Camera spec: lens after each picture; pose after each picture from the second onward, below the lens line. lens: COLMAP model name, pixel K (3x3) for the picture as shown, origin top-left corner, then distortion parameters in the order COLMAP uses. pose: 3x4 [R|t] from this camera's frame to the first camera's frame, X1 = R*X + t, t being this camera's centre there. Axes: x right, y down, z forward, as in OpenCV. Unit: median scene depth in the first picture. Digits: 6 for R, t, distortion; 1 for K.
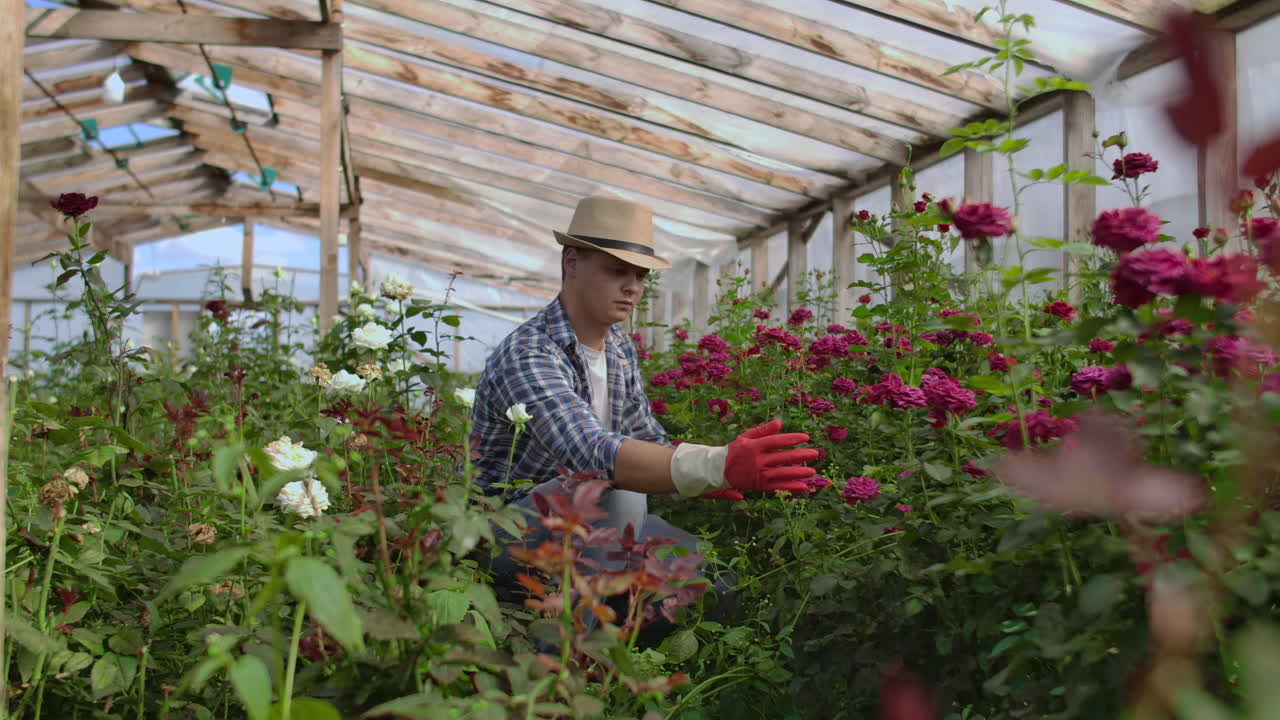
lens RADIAL K [[1249.4, 0, 640.0], [0, 1249.4, 360.0], [0, 0, 1]] dist [-0.118008, 0.082004]
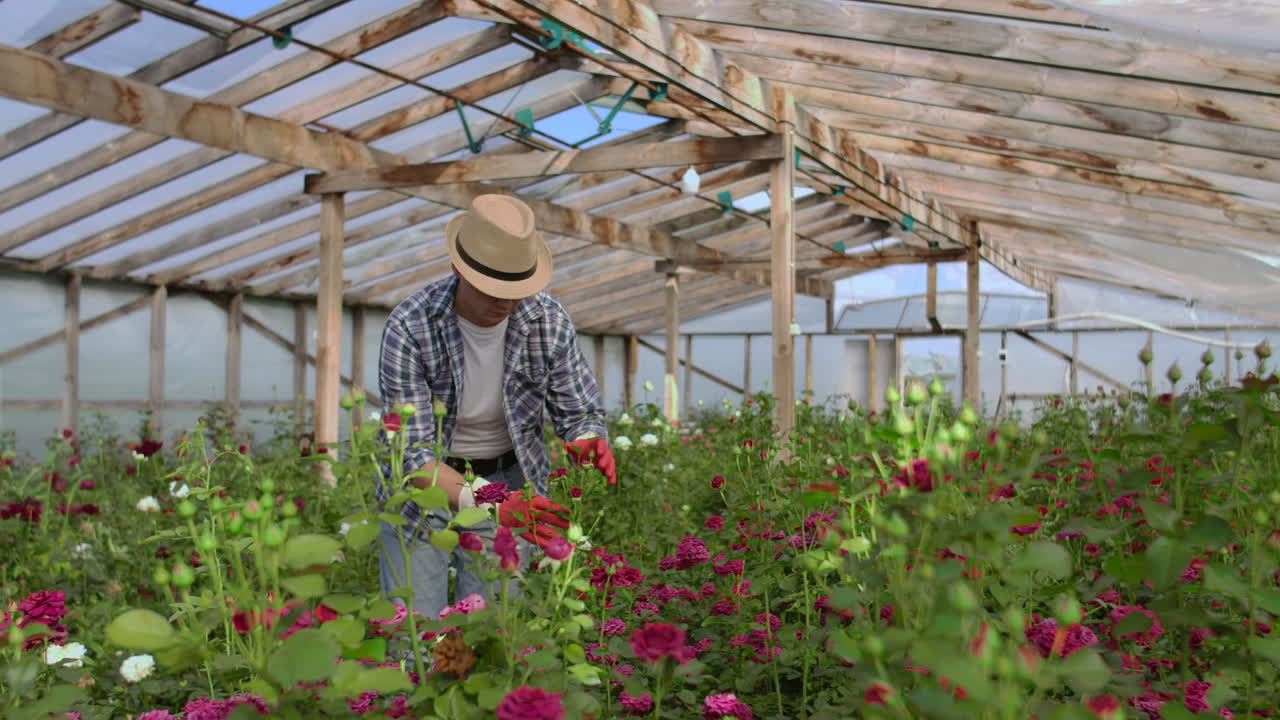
lens RADIAL K [[1249.4, 0, 640.0], [0, 1249.4, 360.0], [0, 0, 1]] dist [-0.118008, 0.082004]
pose [[0.801333, -0.013458, -0.598068, 0.235501], [0.016039, 0.999871, -0.001008, -0.054270], [0.598004, -0.008785, 0.801445, 0.026035]]
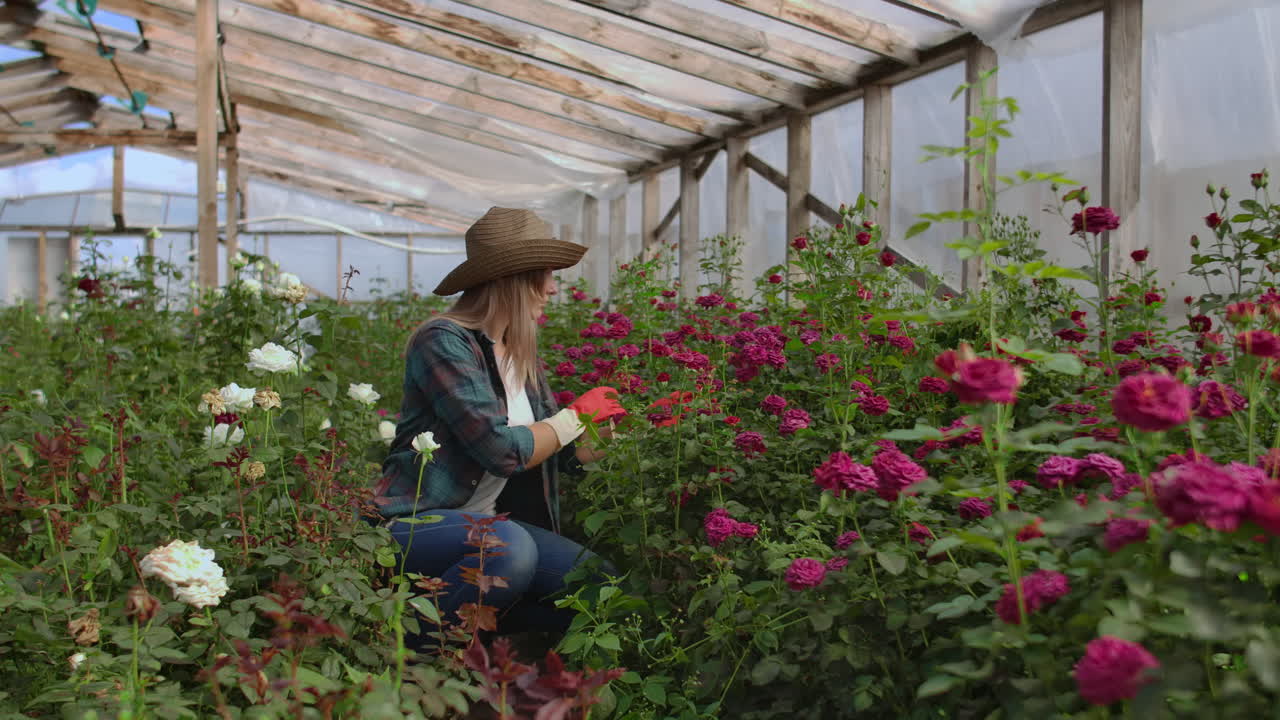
lens RADIAL K [[1249.4, 0, 640.0], [0, 1249.4, 360.0], [0, 0, 1]] dist [-0.118008, 0.082004]
pose [[0.995676, -0.005604, 0.092729, -0.006130], [-0.000722, 0.997682, 0.068050, -0.021906], [-0.092896, -0.067823, 0.993363, 0.016342]]
